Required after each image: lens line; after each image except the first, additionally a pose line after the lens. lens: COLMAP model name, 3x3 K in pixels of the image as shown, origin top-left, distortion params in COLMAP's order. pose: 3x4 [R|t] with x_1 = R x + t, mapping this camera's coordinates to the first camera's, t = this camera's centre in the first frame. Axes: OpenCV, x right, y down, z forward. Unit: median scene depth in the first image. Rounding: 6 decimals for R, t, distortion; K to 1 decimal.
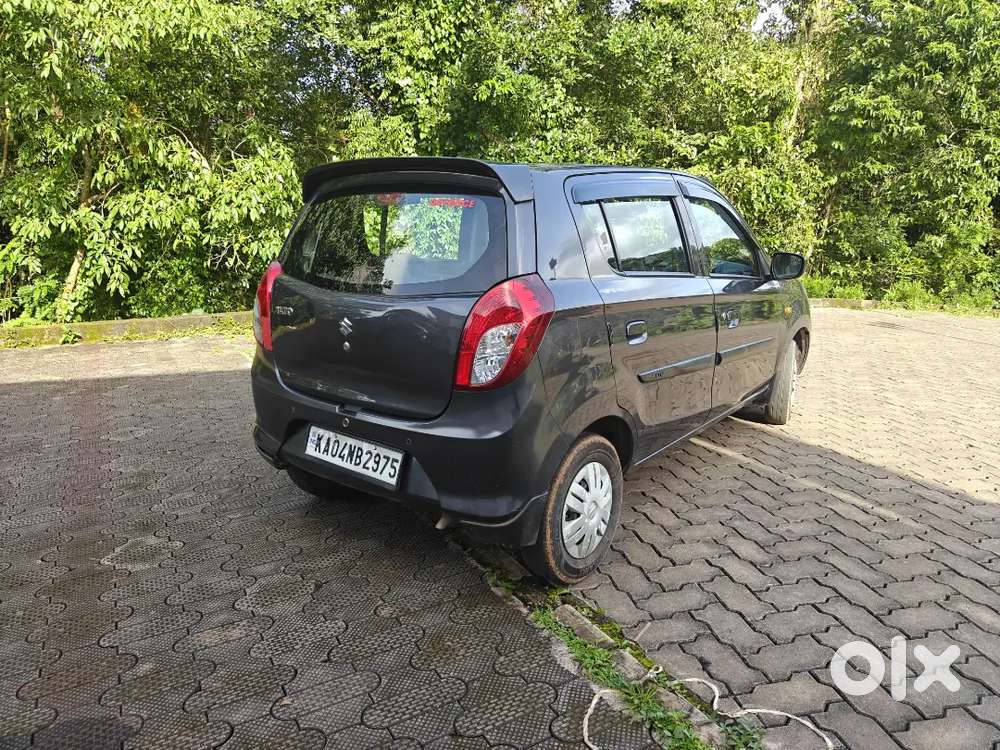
lens RADIAL K [[698.4, 0, 485.4], [0, 698.4, 373.2], [0, 0, 1]] dist [-0.001759, 0.000280]
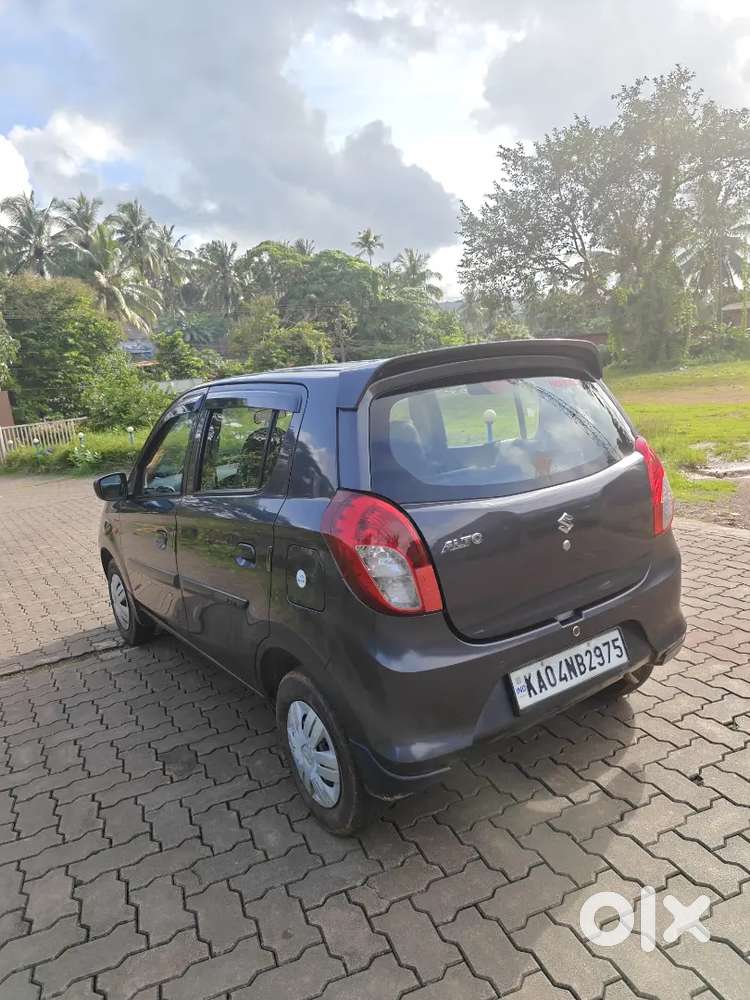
lens RADIAL K [[698.4, 0, 376.7], [0, 698.4, 513.3], [0, 0, 1]] dist [-0.001759, 0.000280]
pose [[0.294783, -0.197018, 0.935033, -1.042403], [0.314626, 0.943964, 0.099709, -0.230701], [-0.902282, 0.264793, 0.340252, 0.868454]]
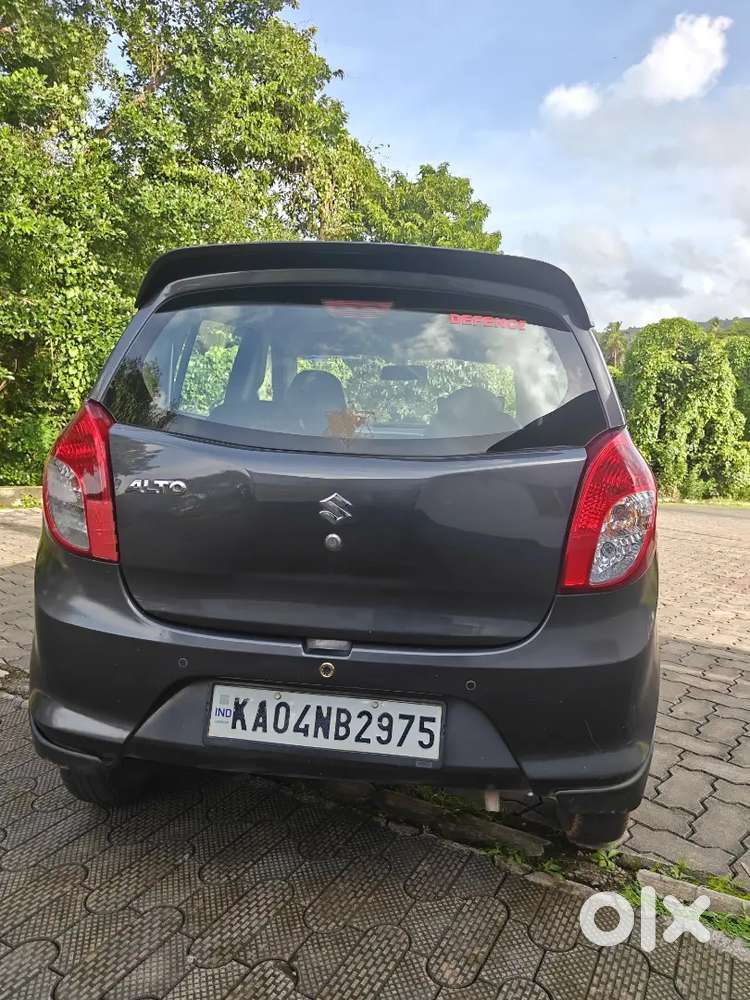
lens RADIAL K [[722.6, 0, 394.4], [0, 722.6, 519.6], [0, 0, 1]] dist [0.003259, 0.001722]
pose [[0.829914, -0.037699, 0.556616, -0.477077], [0.071879, 0.996624, -0.039671, -0.027349], [-0.553241, 0.072932, 0.829822, 0.441339]]
